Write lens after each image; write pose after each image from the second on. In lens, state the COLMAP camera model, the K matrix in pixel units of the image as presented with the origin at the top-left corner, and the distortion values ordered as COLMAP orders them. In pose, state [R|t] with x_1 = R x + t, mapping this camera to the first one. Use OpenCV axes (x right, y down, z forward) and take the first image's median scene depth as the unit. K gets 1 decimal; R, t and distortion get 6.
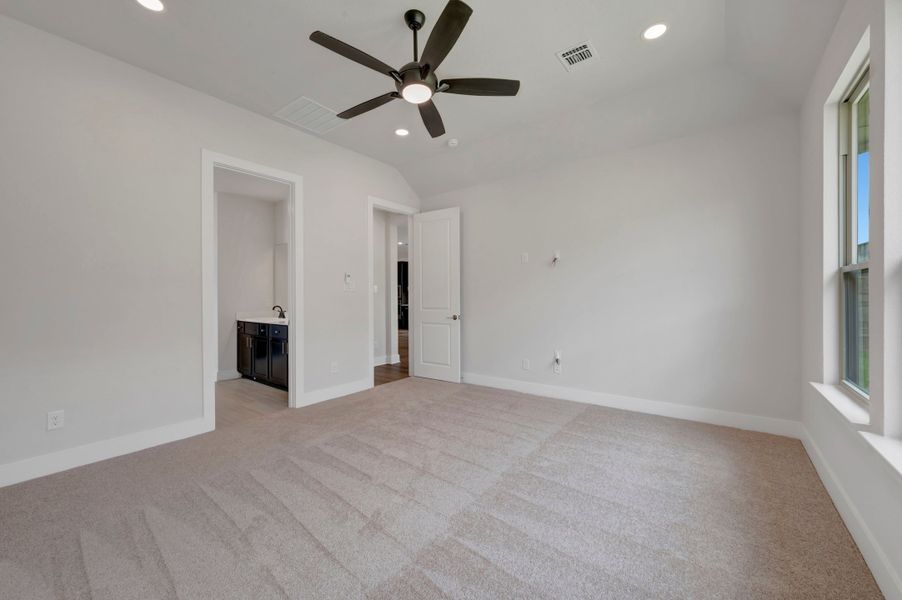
lens RADIAL K [[357.7, 0, 452.0], [0, 357.7, 304.8], [0, 0, 1]] dist [-0.000671, -0.000200]
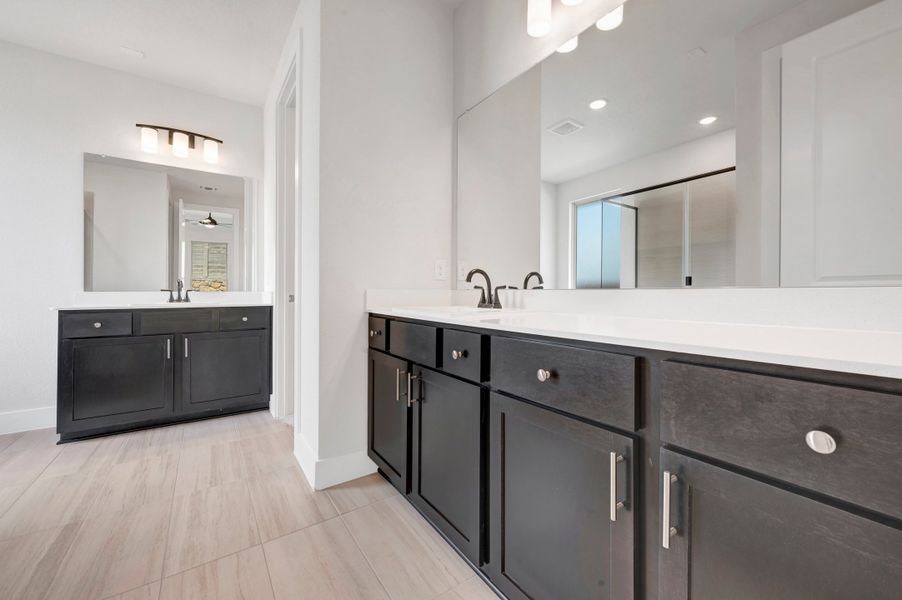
lens RADIAL K [[357.7, 0, 453.6], [0, 357.7, 295.1], [0, 0, 1]] dist [-0.000671, -0.000200]
pose [[0.954221, 0.013074, -0.298816, -0.415877], [-0.012113, 0.999914, 0.005066, 0.024135], [0.298856, -0.001214, 0.954297, 0.689220]]
